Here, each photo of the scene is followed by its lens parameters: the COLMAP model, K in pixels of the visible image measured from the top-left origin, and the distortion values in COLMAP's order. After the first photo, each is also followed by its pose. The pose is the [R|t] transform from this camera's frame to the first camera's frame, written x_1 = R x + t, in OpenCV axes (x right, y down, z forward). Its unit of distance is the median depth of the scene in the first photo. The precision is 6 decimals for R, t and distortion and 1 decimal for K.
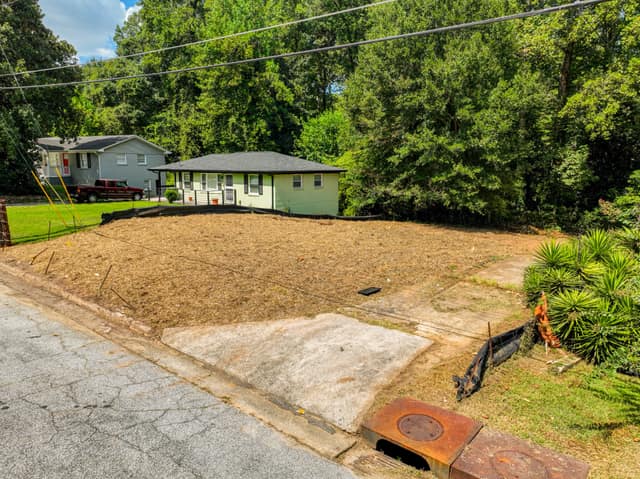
lens RADIAL K [[451.8, 0, 319.4], [0, 451.8, 227.5], [0, 0, 1]] dist [0.024635, 0.004661]
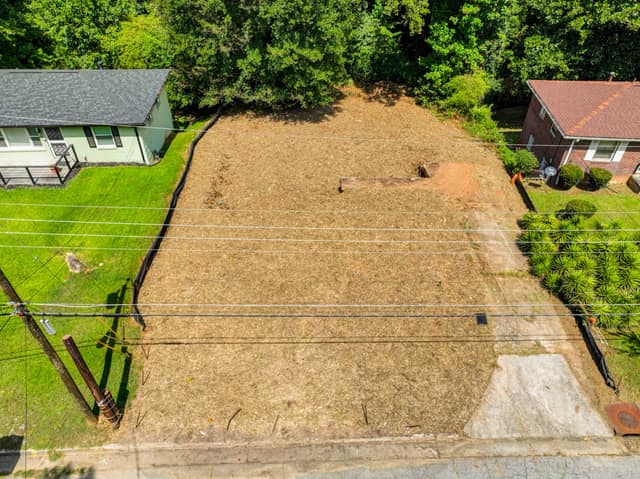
lens RADIAL K [[461.3, 0, 319.7], [0, 461.3, 232.2], [0, 0, 1]] dist [0.022019, 0.011932]
pose [[0.745024, -0.416294, 0.521189, -0.401870], [0.089346, 0.836588, 0.540498, -0.406262], [-0.661026, -0.356118, 0.660473, 0.153613]]
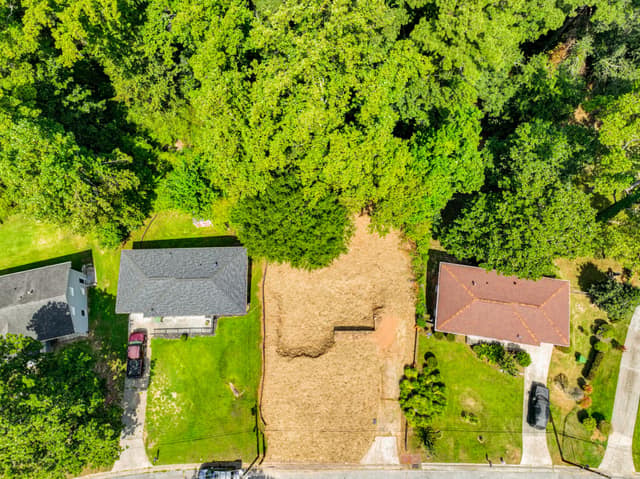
lens RADIAL K [[461.3, 0, 320.1], [0, 461.3, 235.8], [0, 0, 1]] dist [0.022019, 0.011932]
pose [[0.775445, -0.608168, 0.169757, 0.008767], [0.097602, 0.381073, 0.919379, -2.017747], [-0.623826, -0.696359, 0.354859, 0.378710]]
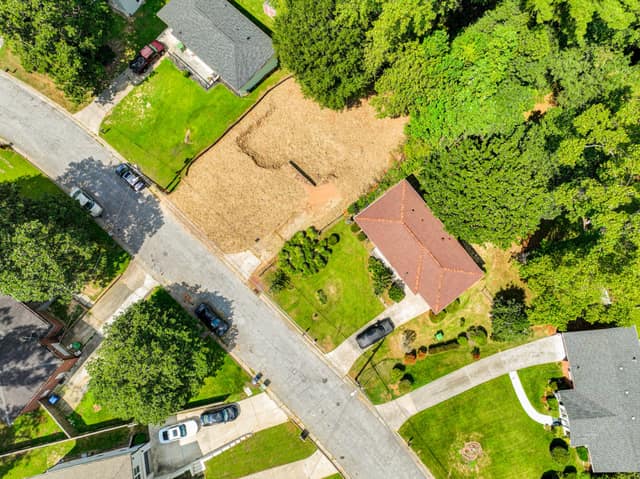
lens RADIAL K [[461.3, 0, 320.5], [0, 461.3, 243.6], [0, 0, 1]] dist [0.022019, 0.011932]
pose [[0.996766, 0.076491, -0.024633, 0.384592], [0.000780, 0.297314, 0.954779, -1.959820], [0.080355, -0.951711, 0.296293, -0.236212]]
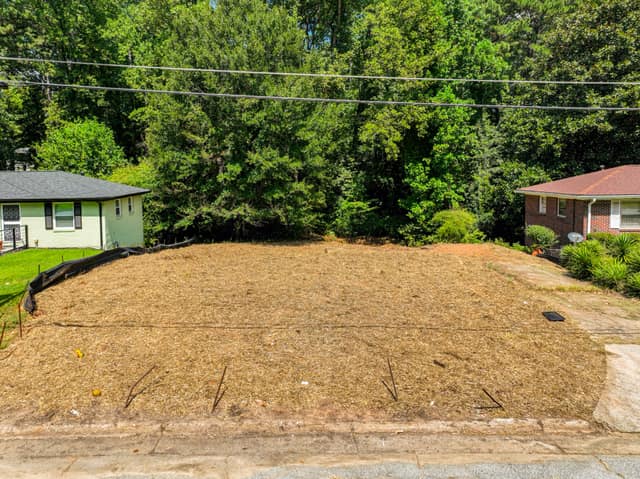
lens RADIAL K [[461.3, 0, 288.0], [0, 461.3, 204.1], [0, 0, 1]] dist [0.022019, 0.011932]
pose [[0.760900, -0.062195, 0.645882, -0.394859], [0.108337, 0.993601, -0.031952, -0.056629], [-0.639761, 0.094285, 0.762768, 0.209263]]
